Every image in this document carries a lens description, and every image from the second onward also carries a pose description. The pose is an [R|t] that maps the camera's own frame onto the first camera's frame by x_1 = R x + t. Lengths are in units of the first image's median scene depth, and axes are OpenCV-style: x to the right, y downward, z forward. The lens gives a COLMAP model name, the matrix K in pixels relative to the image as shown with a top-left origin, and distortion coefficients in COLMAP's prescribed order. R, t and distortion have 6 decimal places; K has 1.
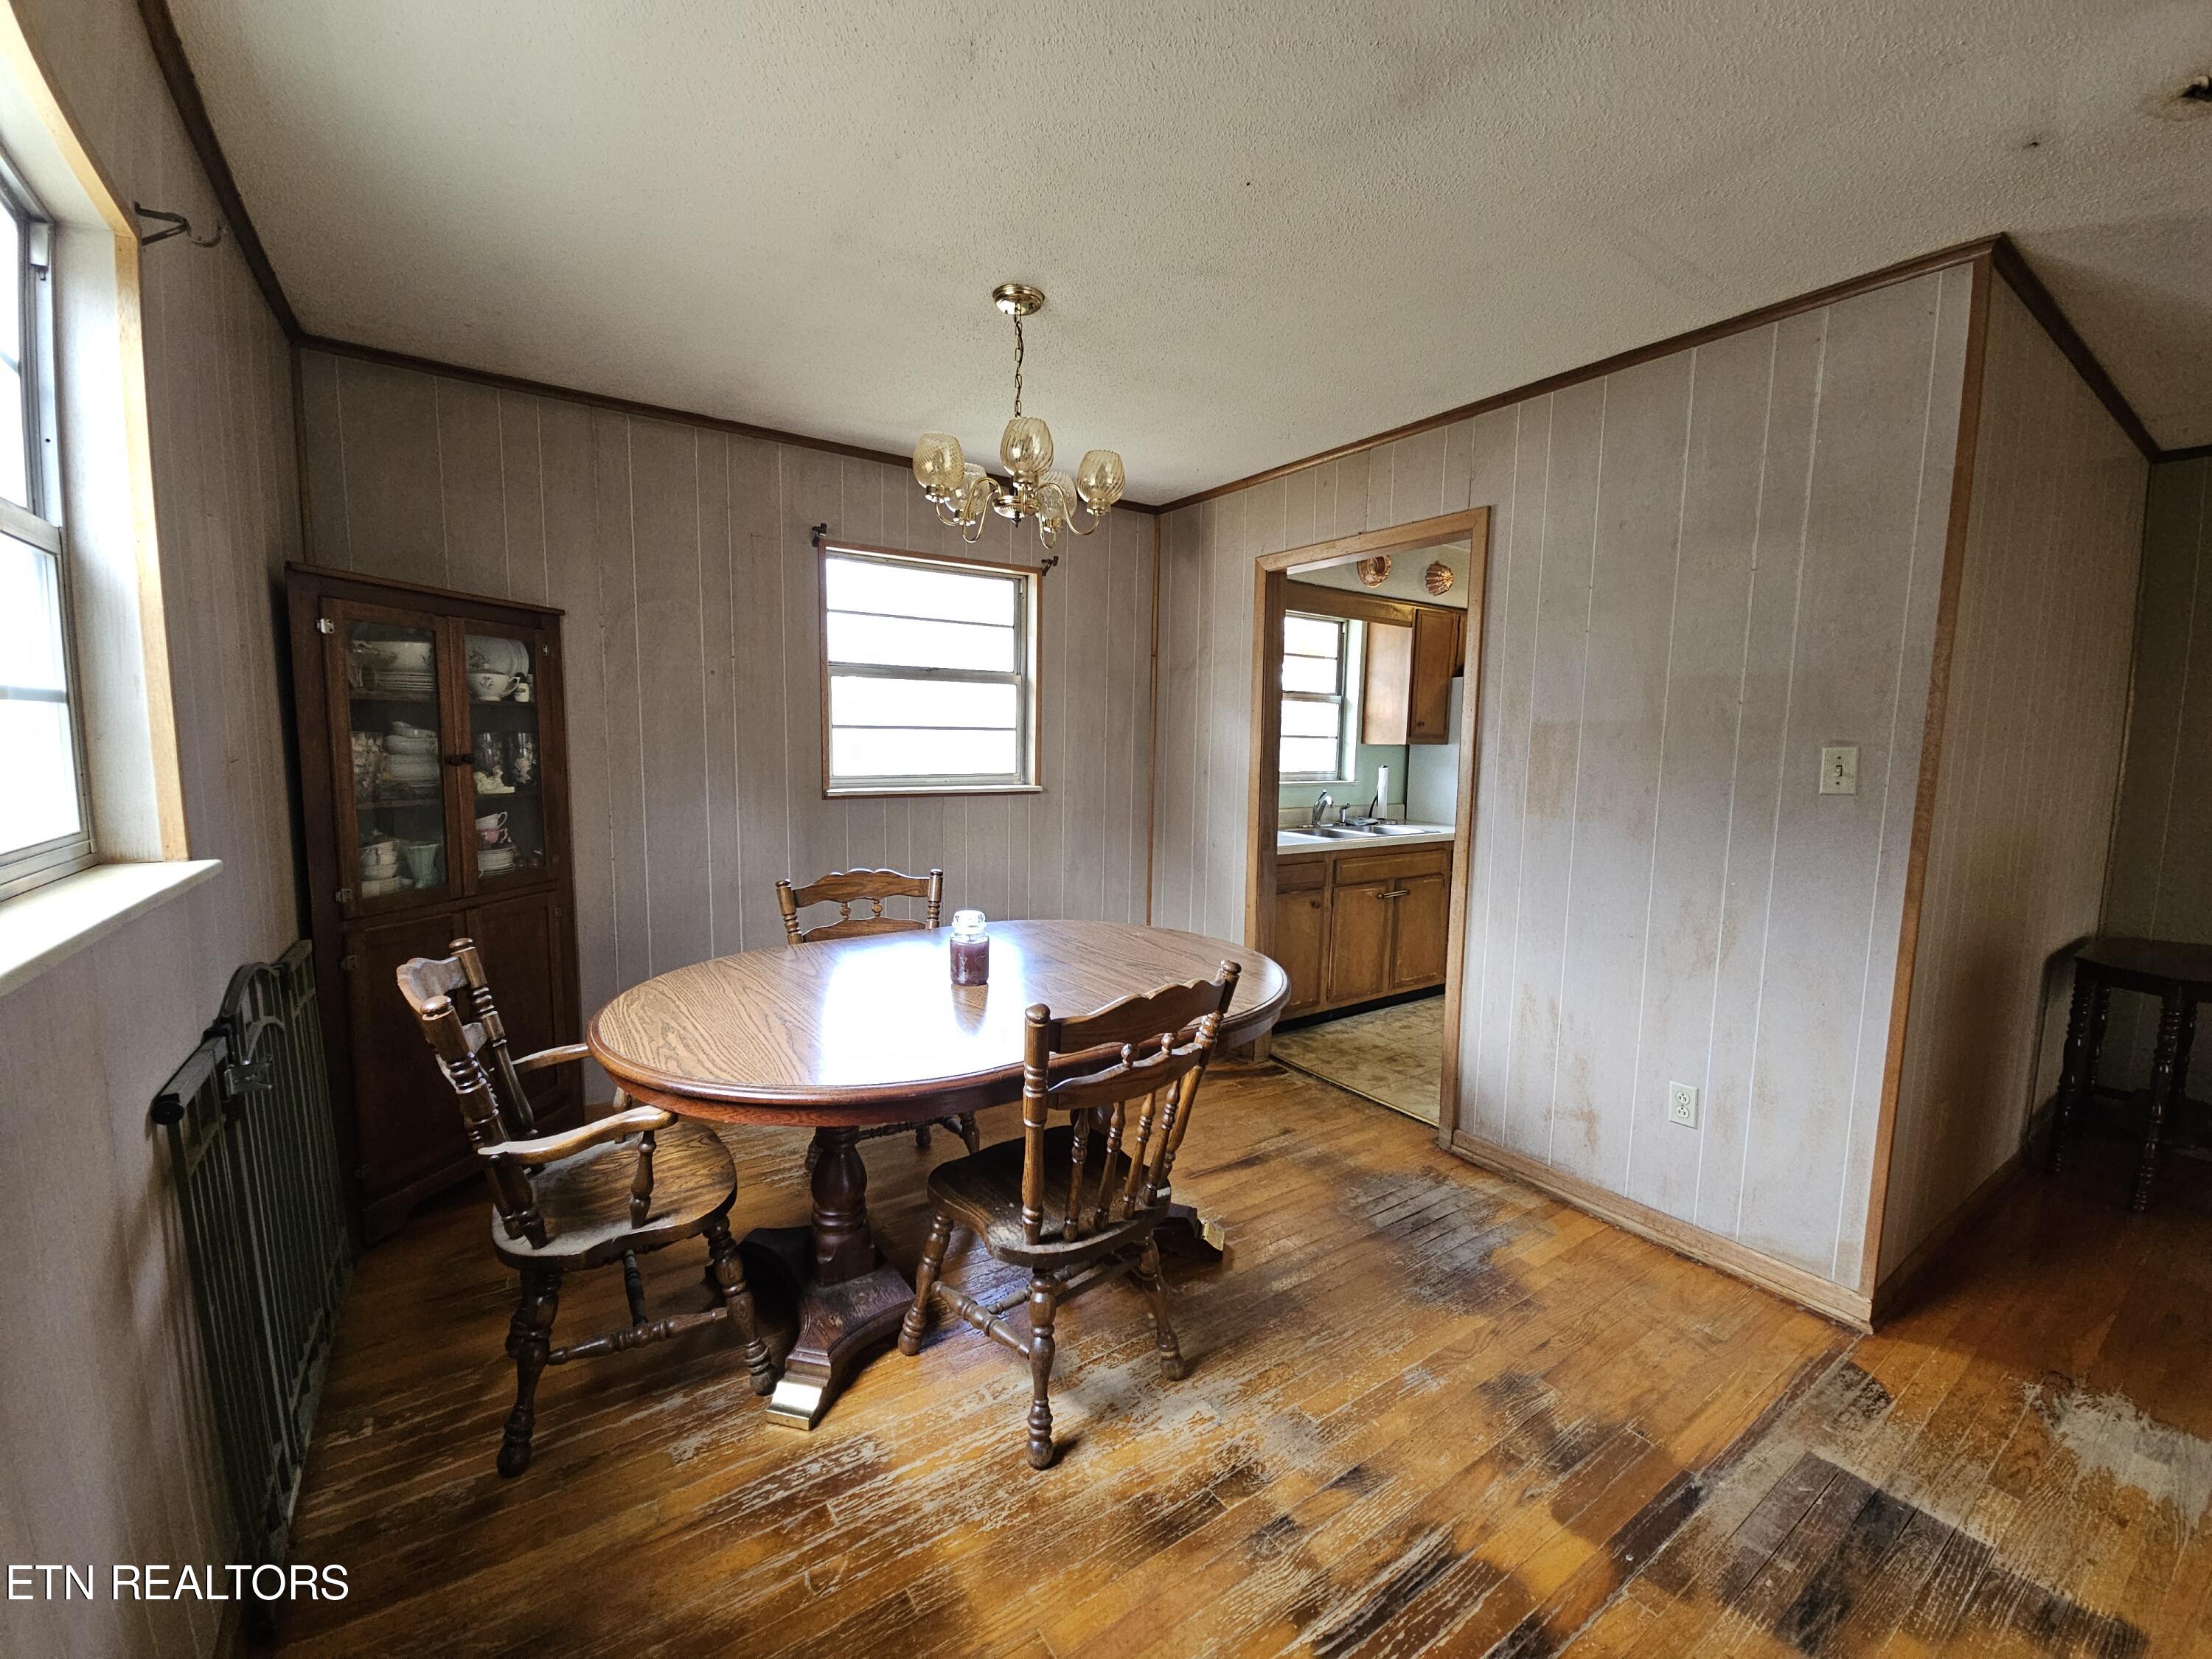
lens RADIAL K [[896.3, 0, 1100.4], [0, 896.3, 838.5], [0, 0, 1]] dist [0.015990, -0.013022]
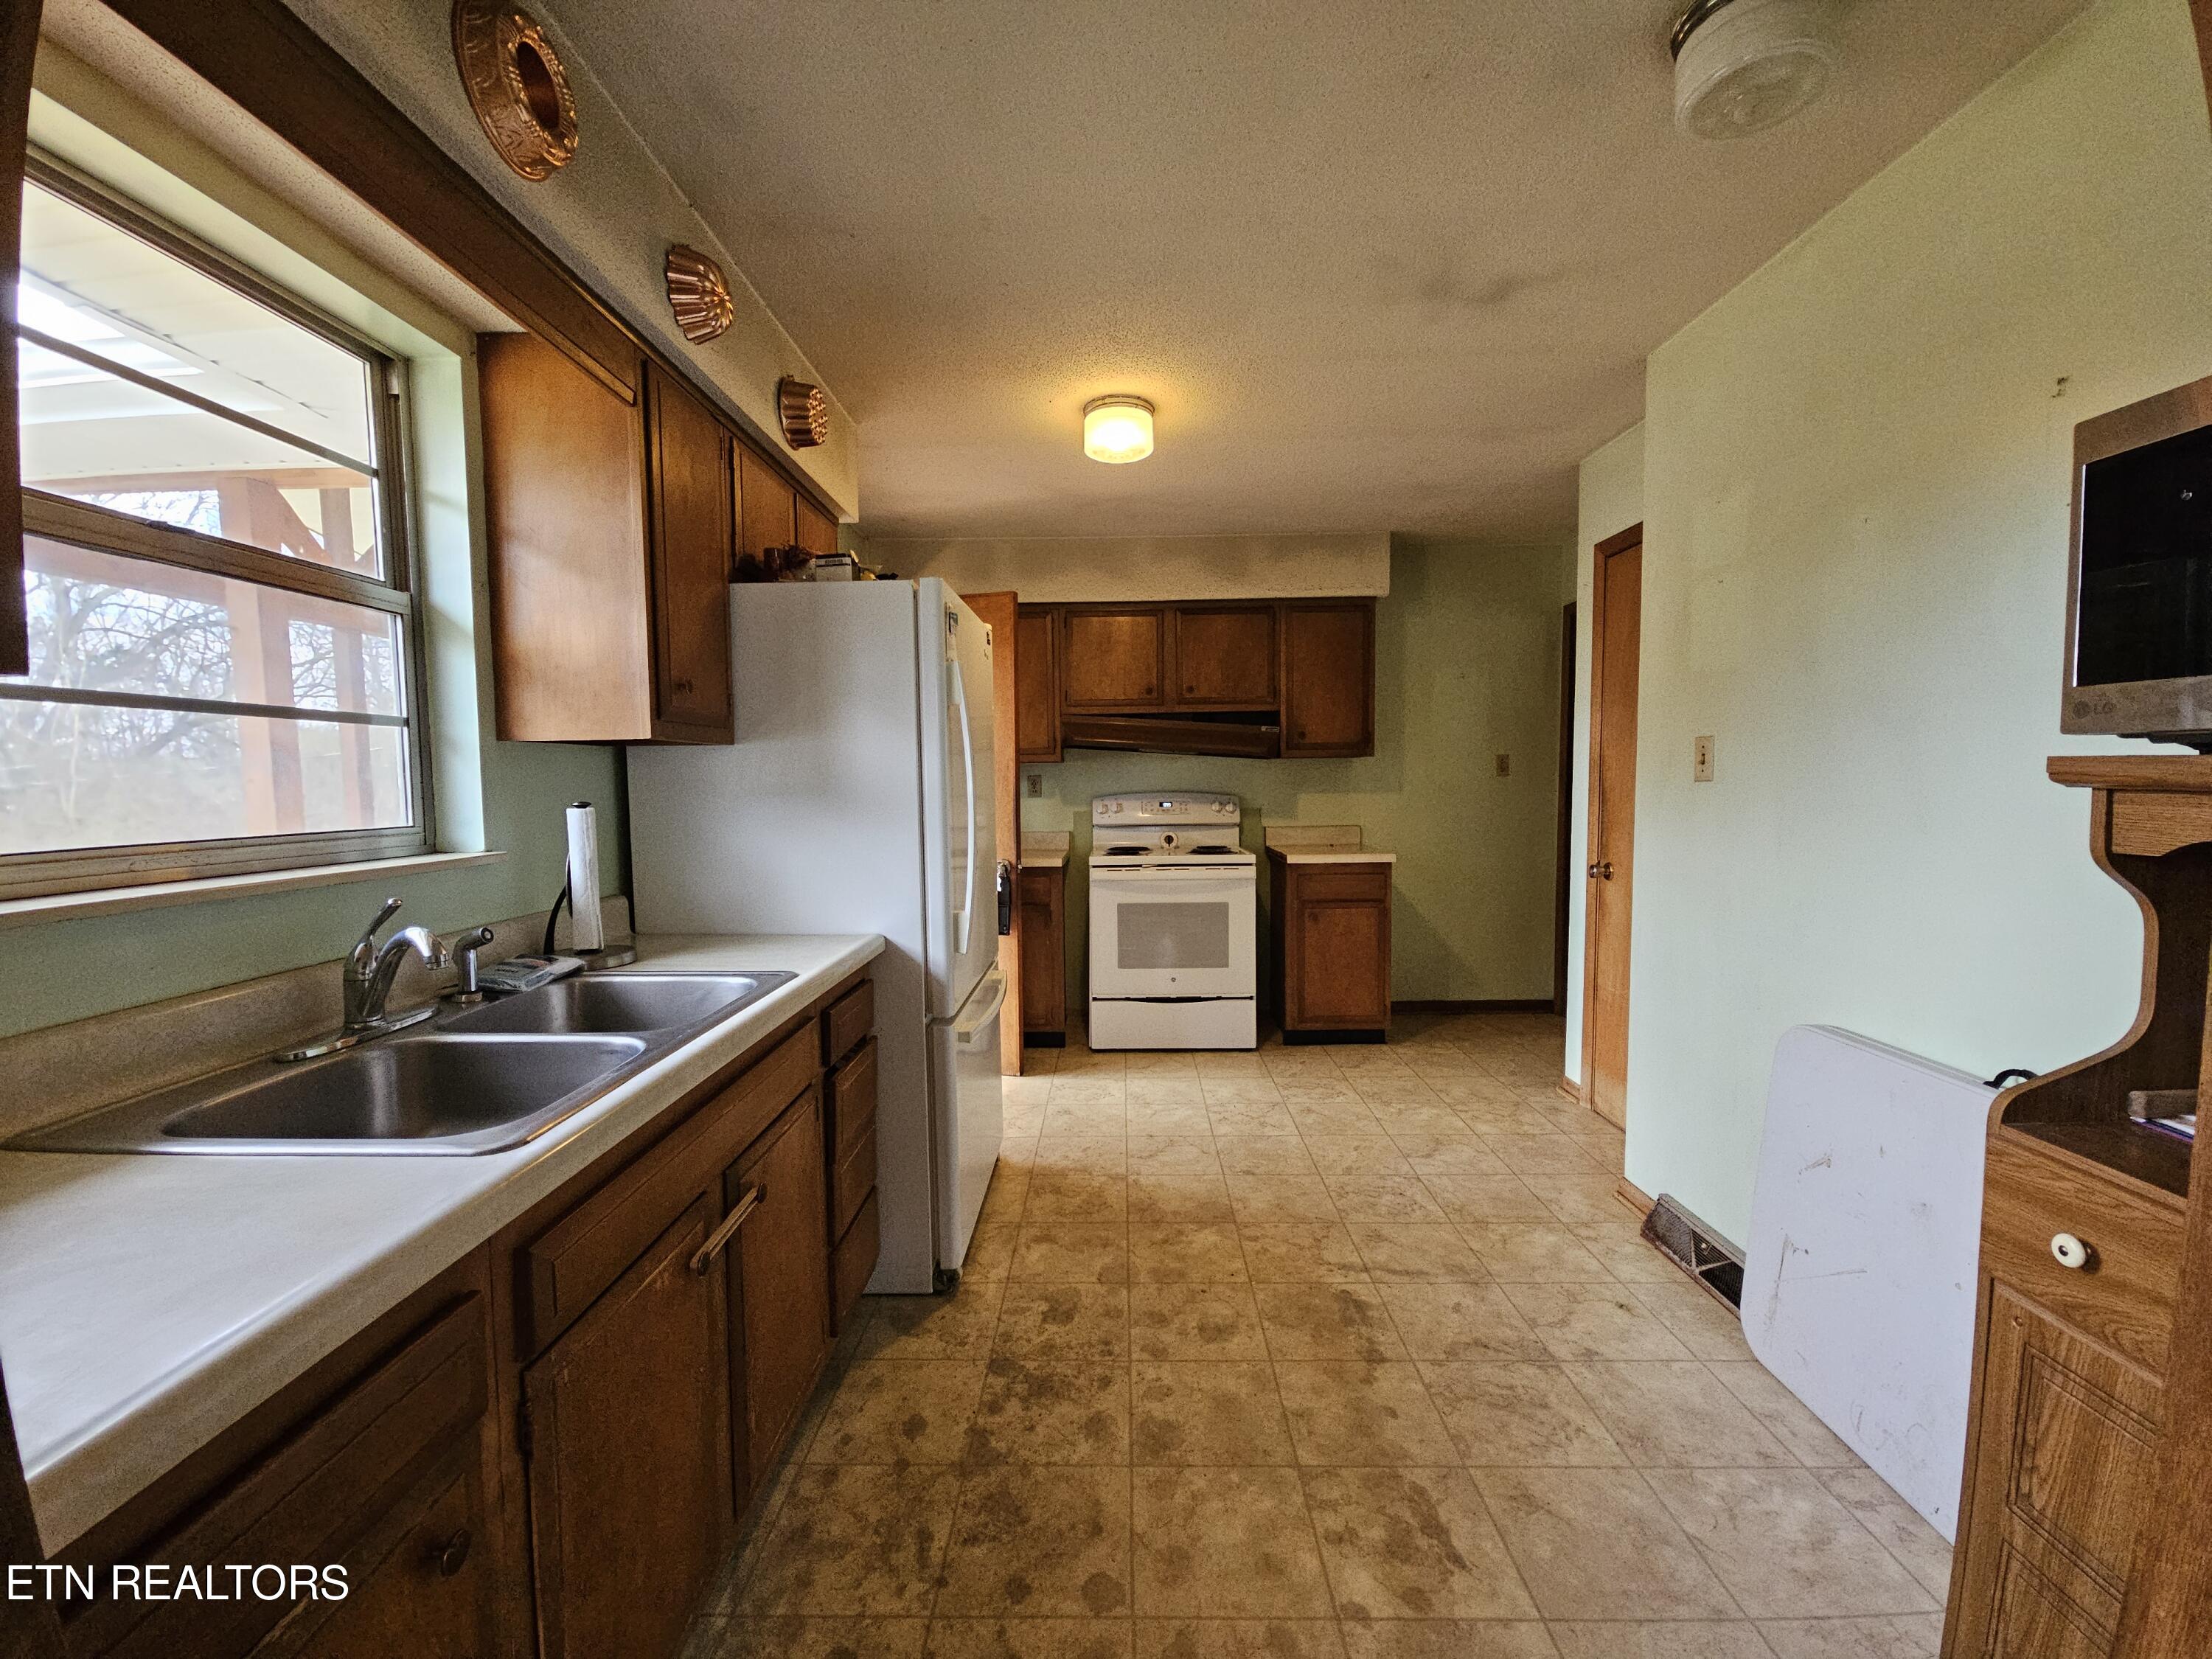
lens RADIAL K [[896.3, 0, 1100.4], [0, 896.3, 838.5], [0, 0, 1]] dist [0.015990, -0.013022]
pose [[0.587430, -0.078128, 0.805495, 0.154847], [0.109114, 0.993887, 0.016827, -0.052409], [-0.801885, 0.078006, 0.592364, 0.652401]]
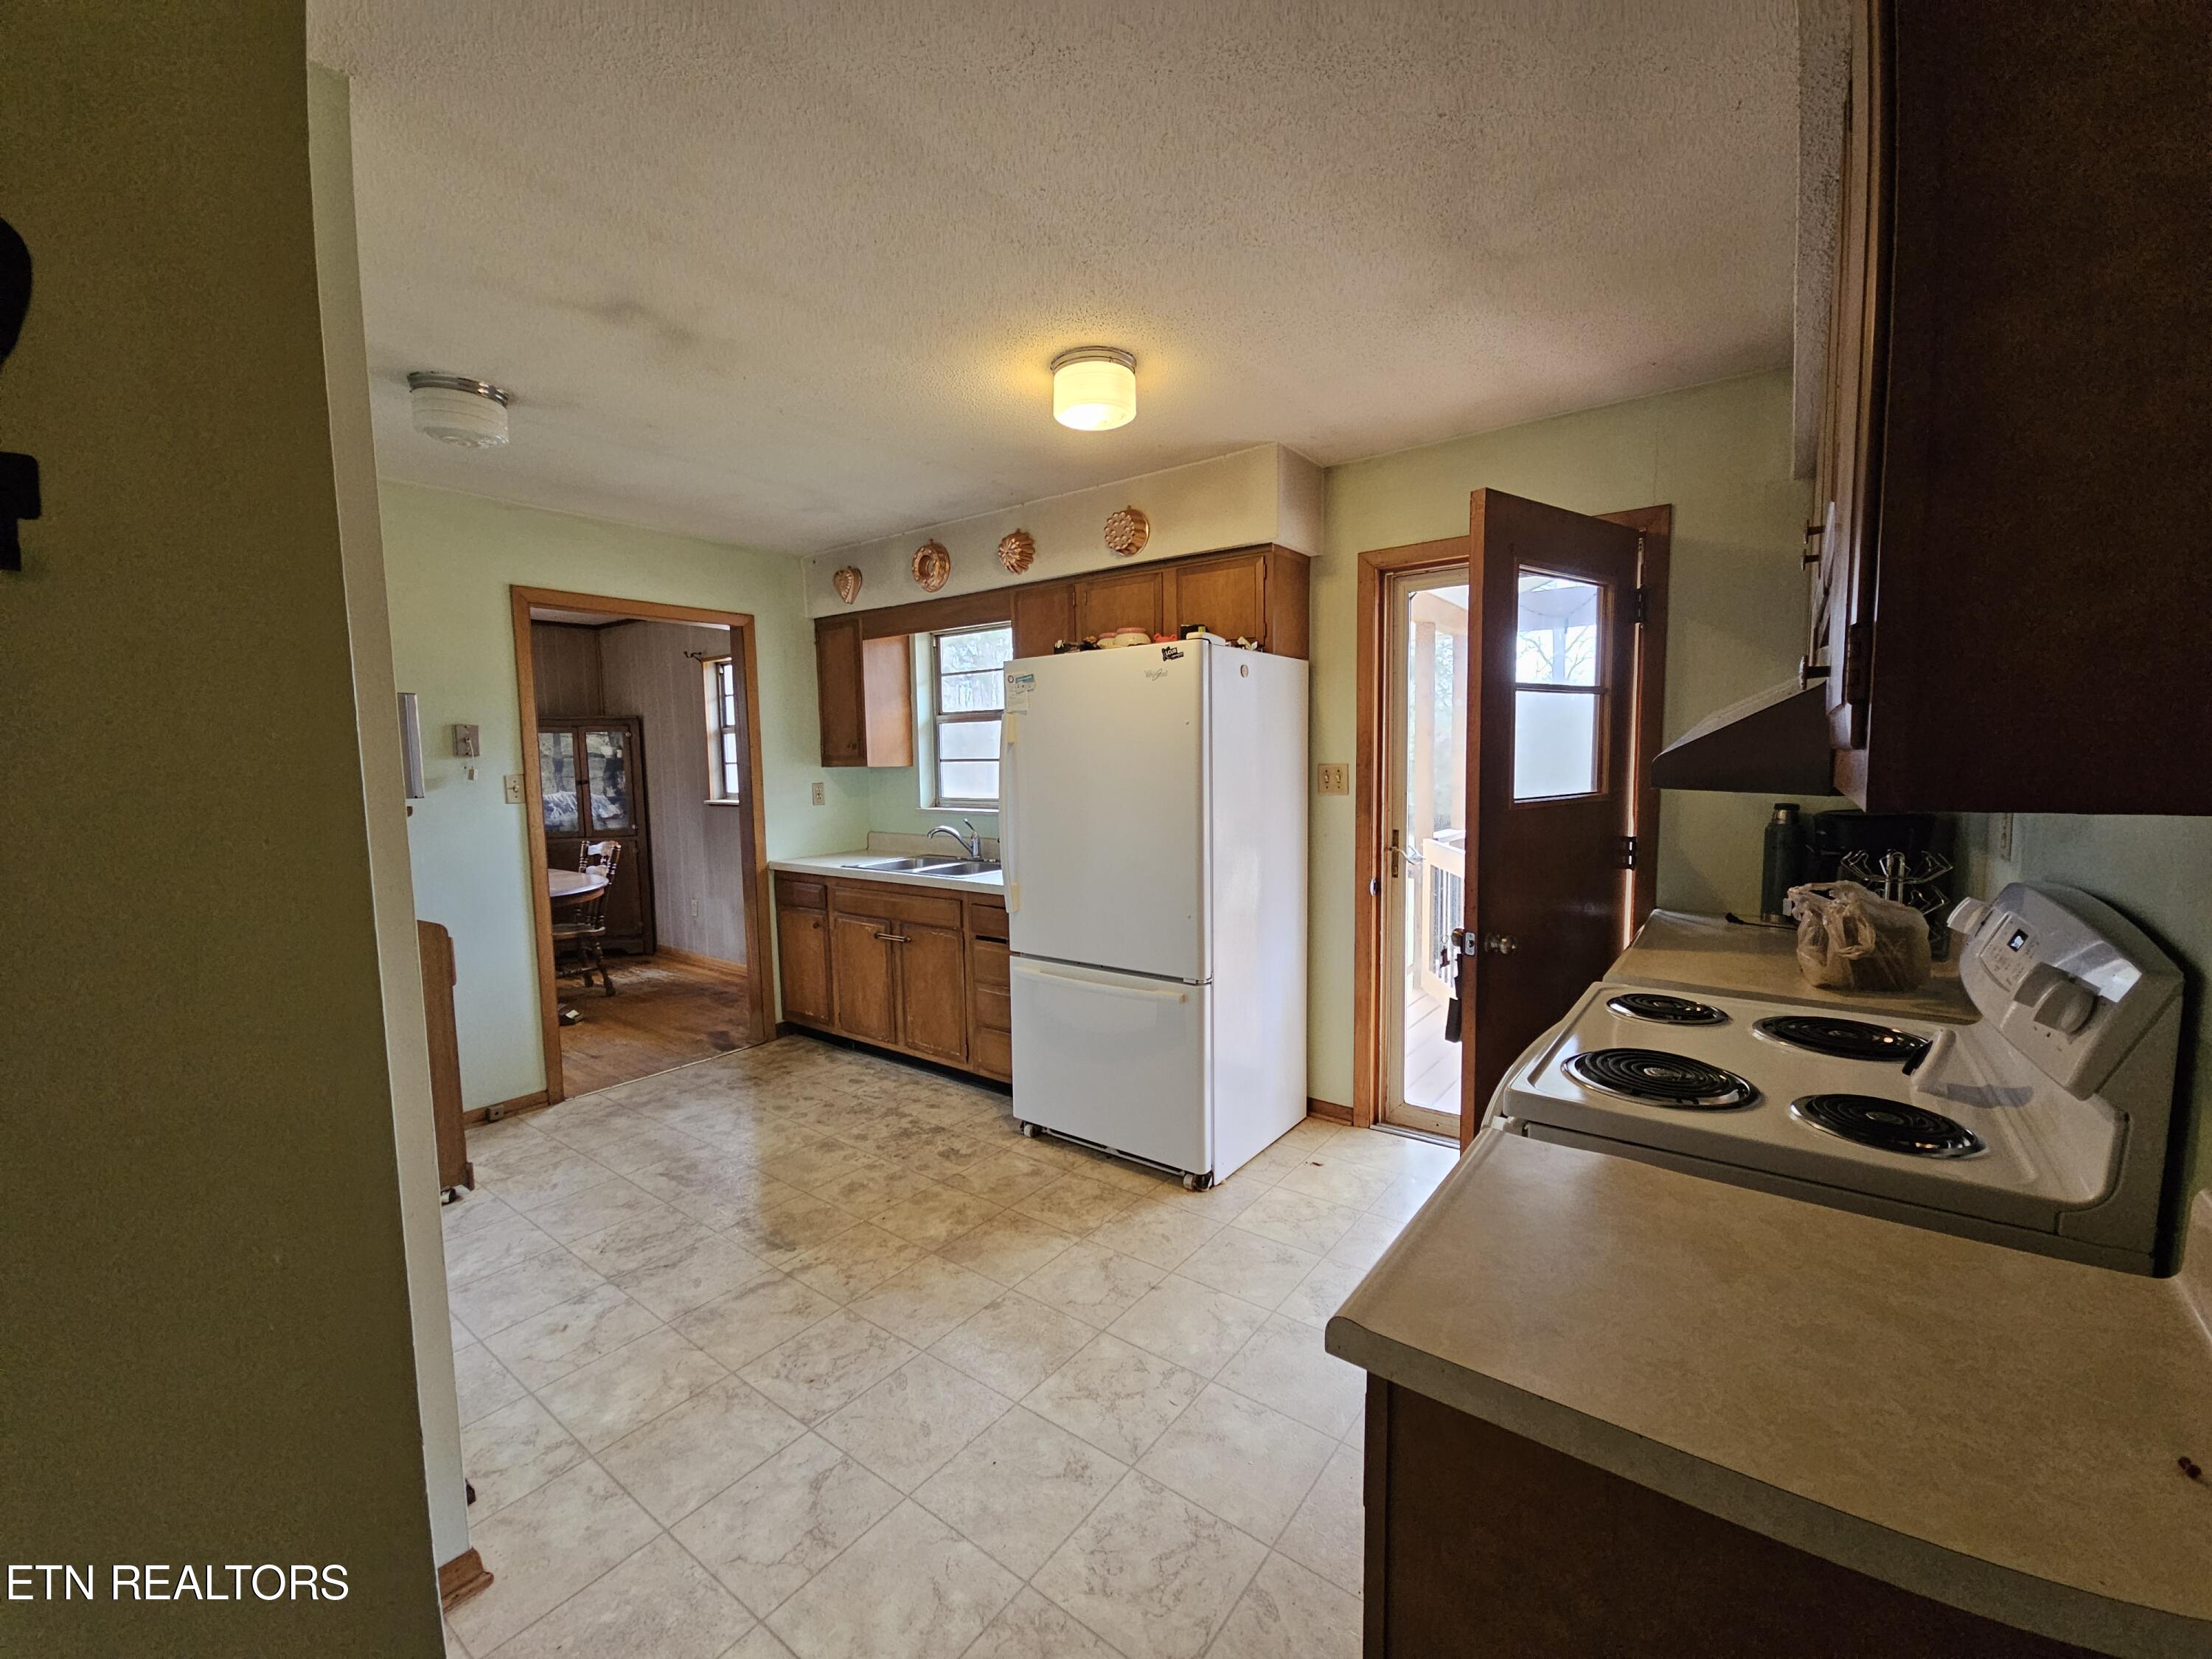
lens RADIAL K [[896.3, 0, 1100.4], [0, 896.3, 838.5], [0, 0, 1]] dist [0.015990, -0.013022]
pose [[0.307188, 0.065167, -0.949415, 1.123197], [-0.080954, 0.995826, 0.042159, -0.082513], [0.948199, 0.063908, 0.311181, 0.832596]]
